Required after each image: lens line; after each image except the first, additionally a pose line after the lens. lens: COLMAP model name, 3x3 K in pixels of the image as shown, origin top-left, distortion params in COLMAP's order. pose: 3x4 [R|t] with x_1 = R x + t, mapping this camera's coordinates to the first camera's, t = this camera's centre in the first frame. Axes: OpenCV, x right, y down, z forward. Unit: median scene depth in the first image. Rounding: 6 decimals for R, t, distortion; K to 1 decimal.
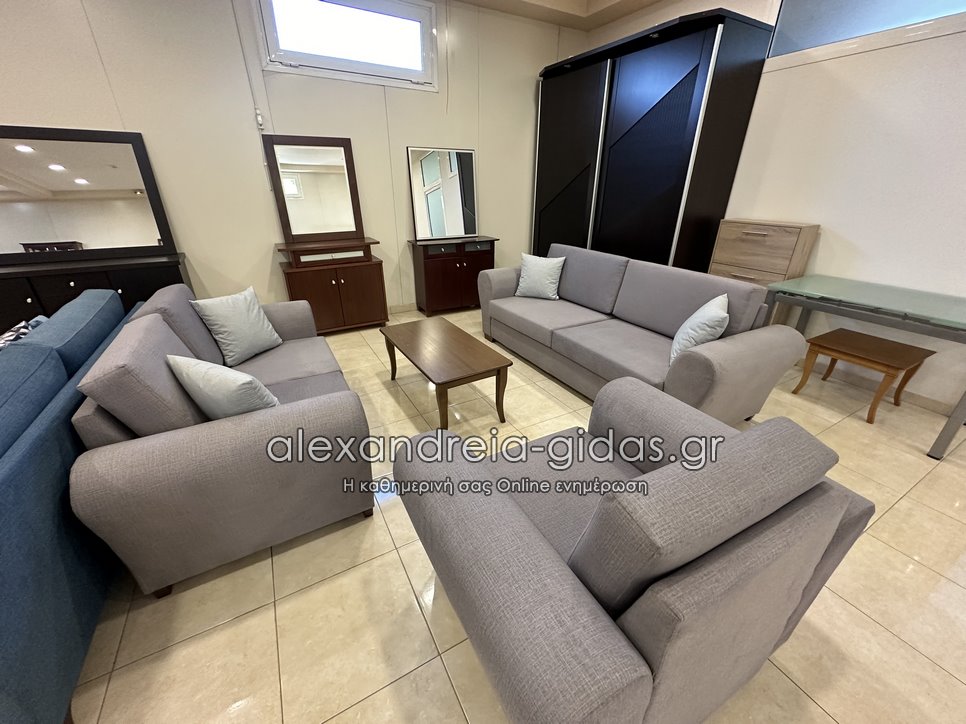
lens RADIAL K [[386.5, 0, 481.2], [0, 386.5, 365.5], [0, 0, 1]] dist [-0.000357, 0.000966]
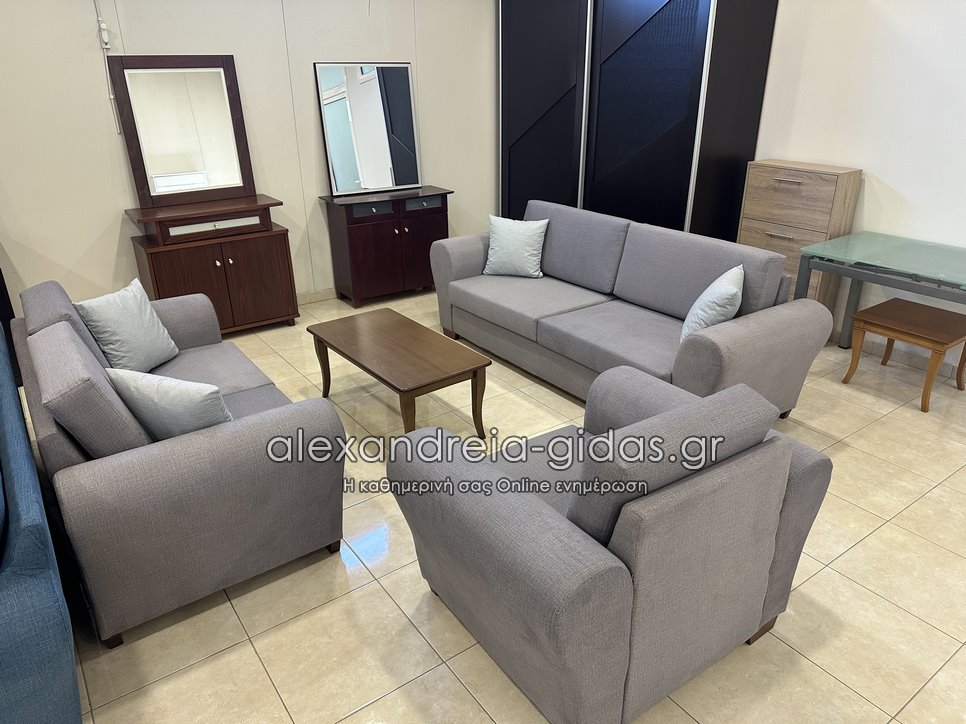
lens RADIAL K [[678.3, 0, 483.6], [0, 678.3, 362.8], [0, 0, 1]] dist [0.042679, -0.011400]
pose [[0.993240, -0.054830, 0.102309, -0.063534], [0.057964, 0.997929, -0.027904, 0.027301], [-0.100567, 0.033646, 0.994361, -0.319654]]
